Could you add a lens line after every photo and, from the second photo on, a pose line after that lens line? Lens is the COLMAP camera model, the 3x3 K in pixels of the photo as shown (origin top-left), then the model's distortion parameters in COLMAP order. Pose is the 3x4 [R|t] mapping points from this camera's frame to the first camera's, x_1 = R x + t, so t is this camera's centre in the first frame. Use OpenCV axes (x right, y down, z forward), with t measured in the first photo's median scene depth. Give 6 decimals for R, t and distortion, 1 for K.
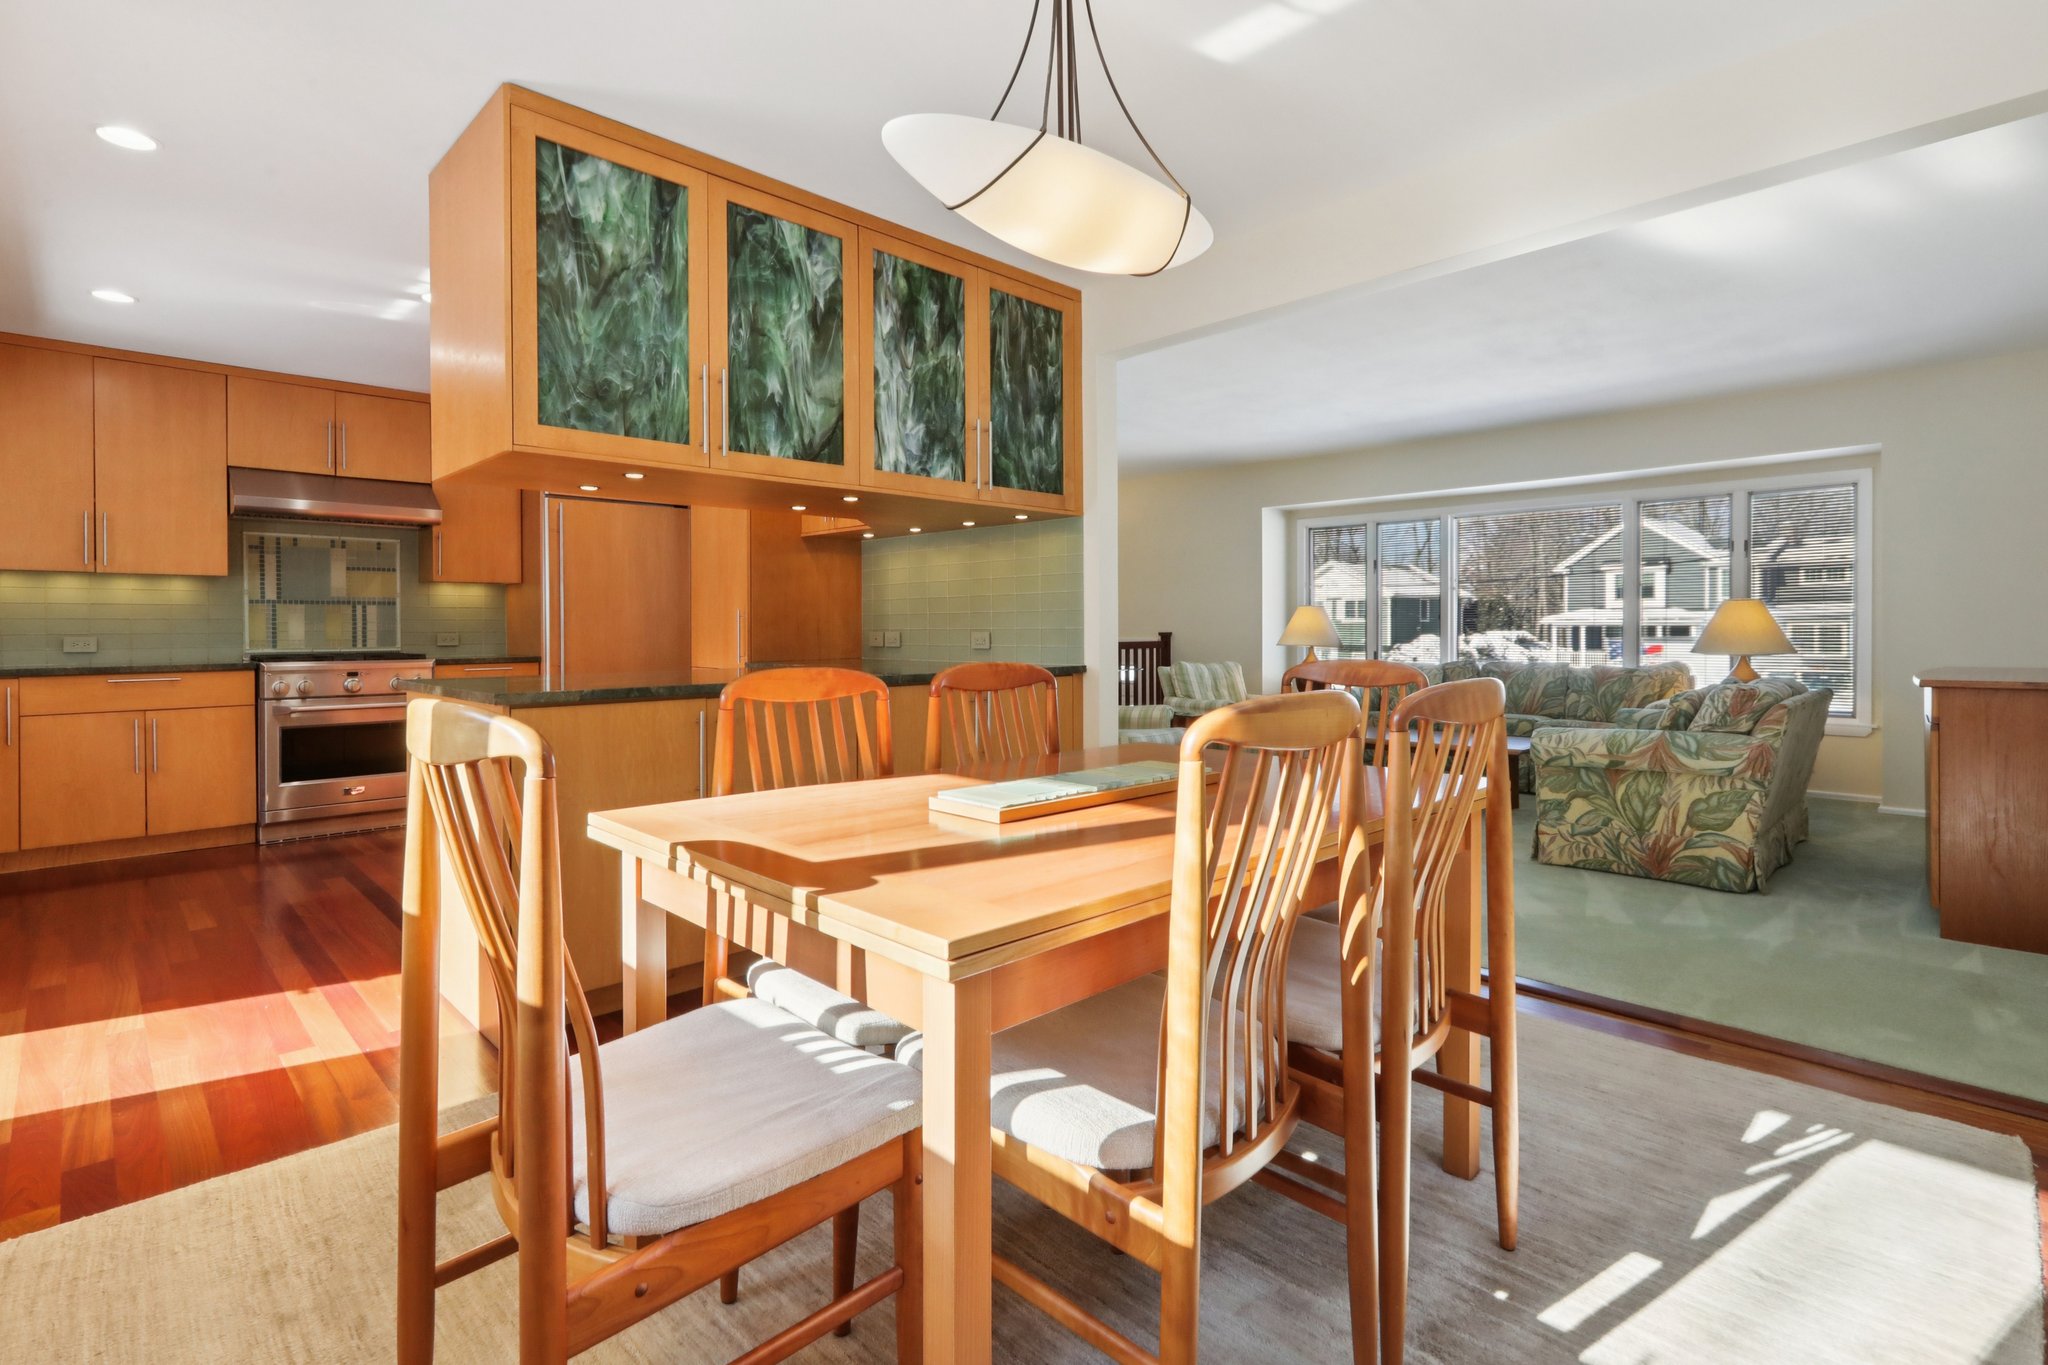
lens RADIAL K [[949.6, 0, 1027.3], [0, 949.6, 649.4], [0, 0, 1]] dist [-0.000723, 0.001299]
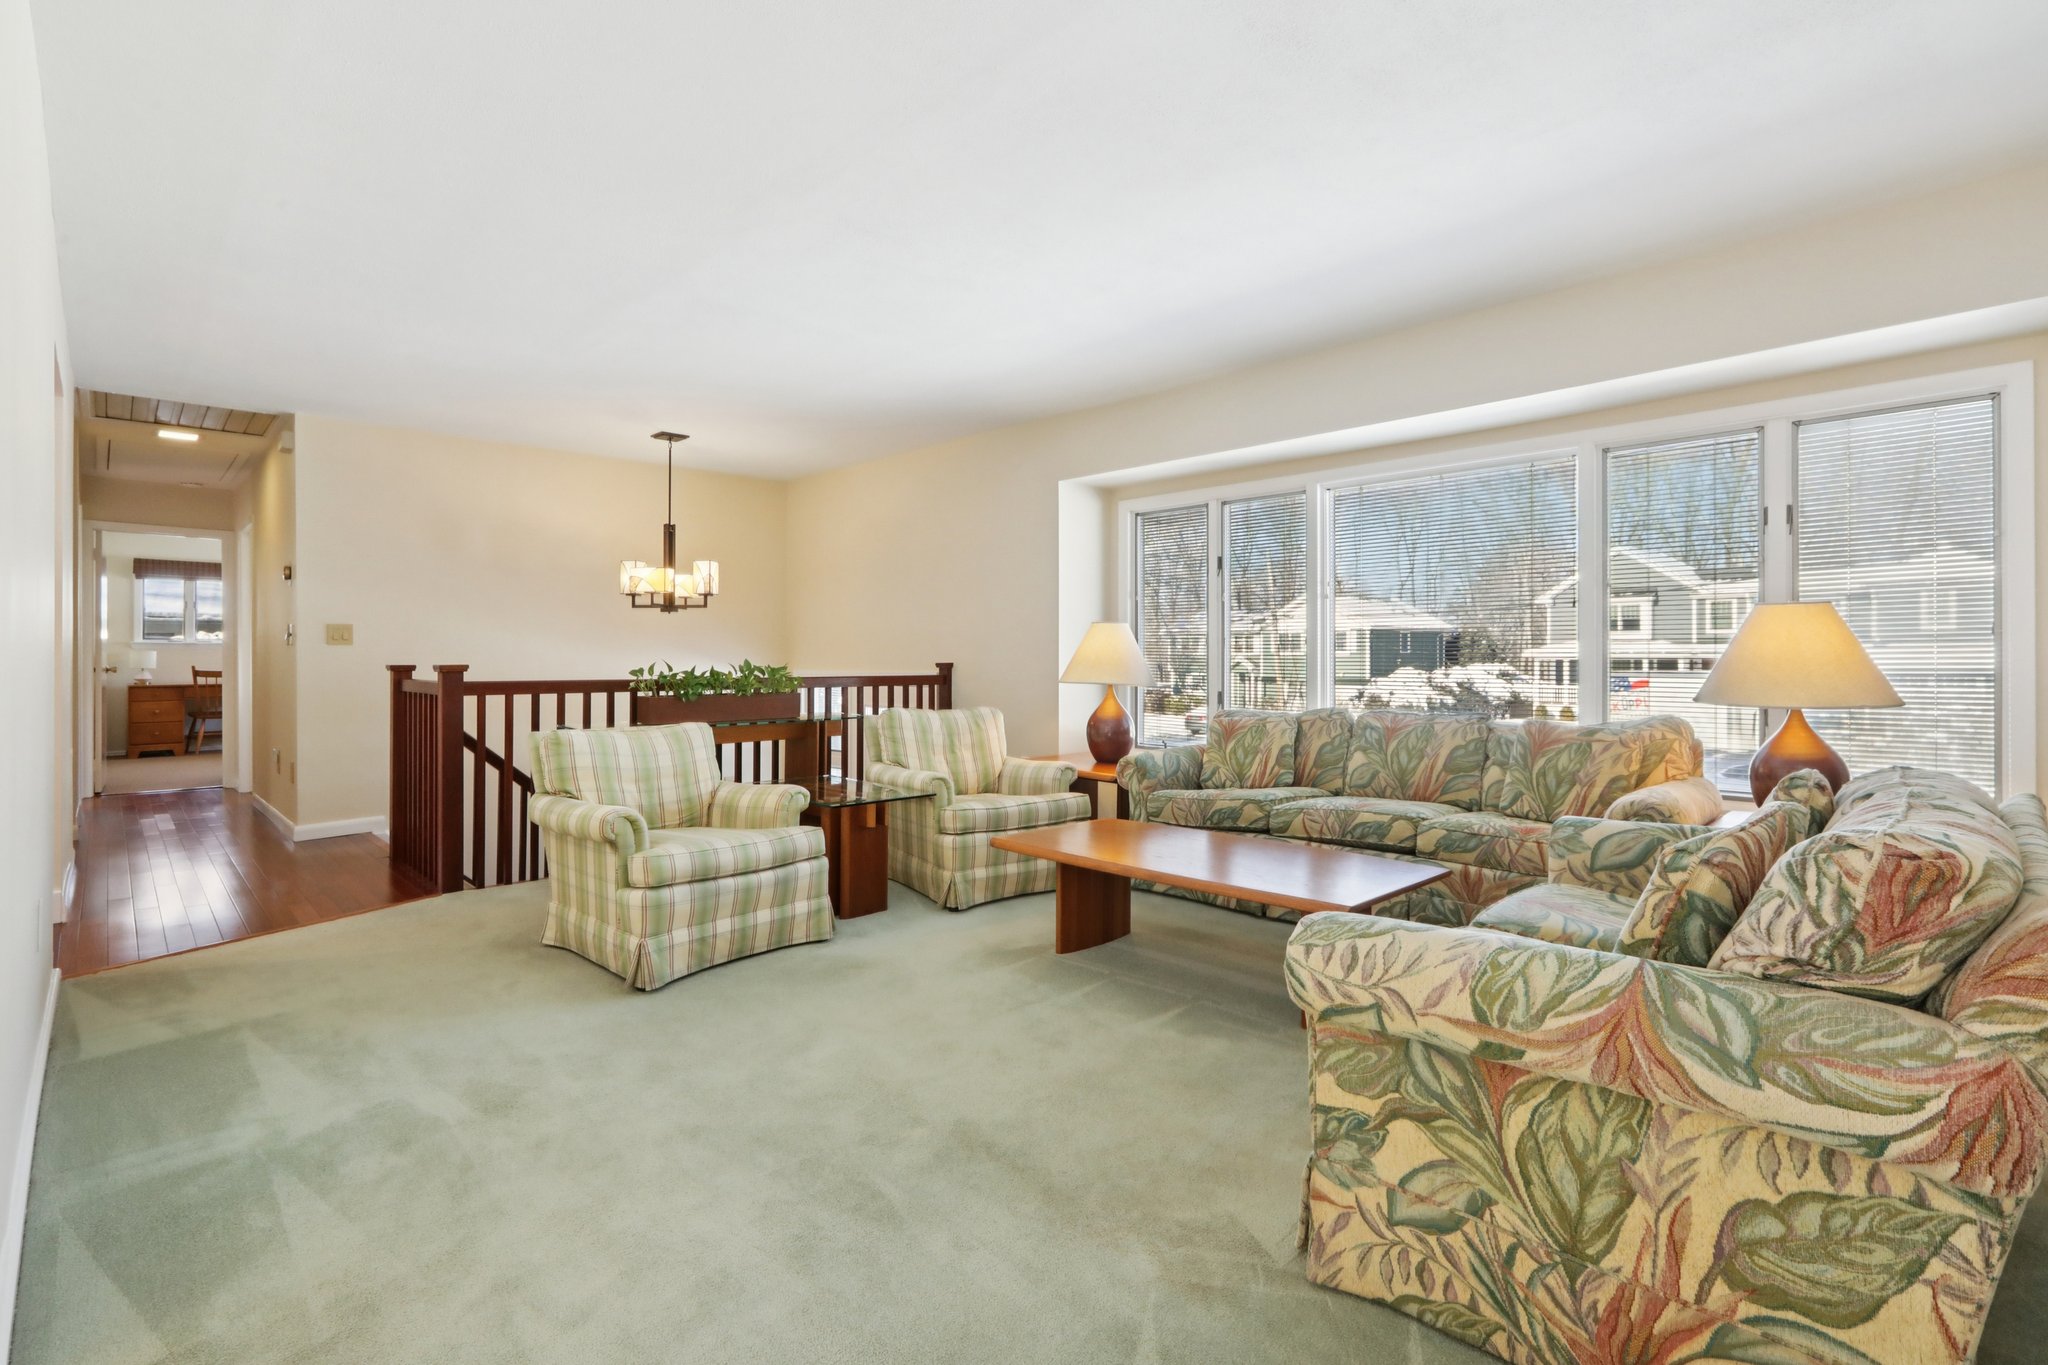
lens RADIAL K [[949.6, 0, 1010.1], [0, 949.6, 670.6], [0, 0, 1]] dist [-0.000723, 0.001299]
pose [[0.999989, 0.003981, -0.002611, 0.381826], [-0.004010, 0.999931, -0.011045, -0.008477], [0.002567, 0.011055, 0.999936, 0.565266]]
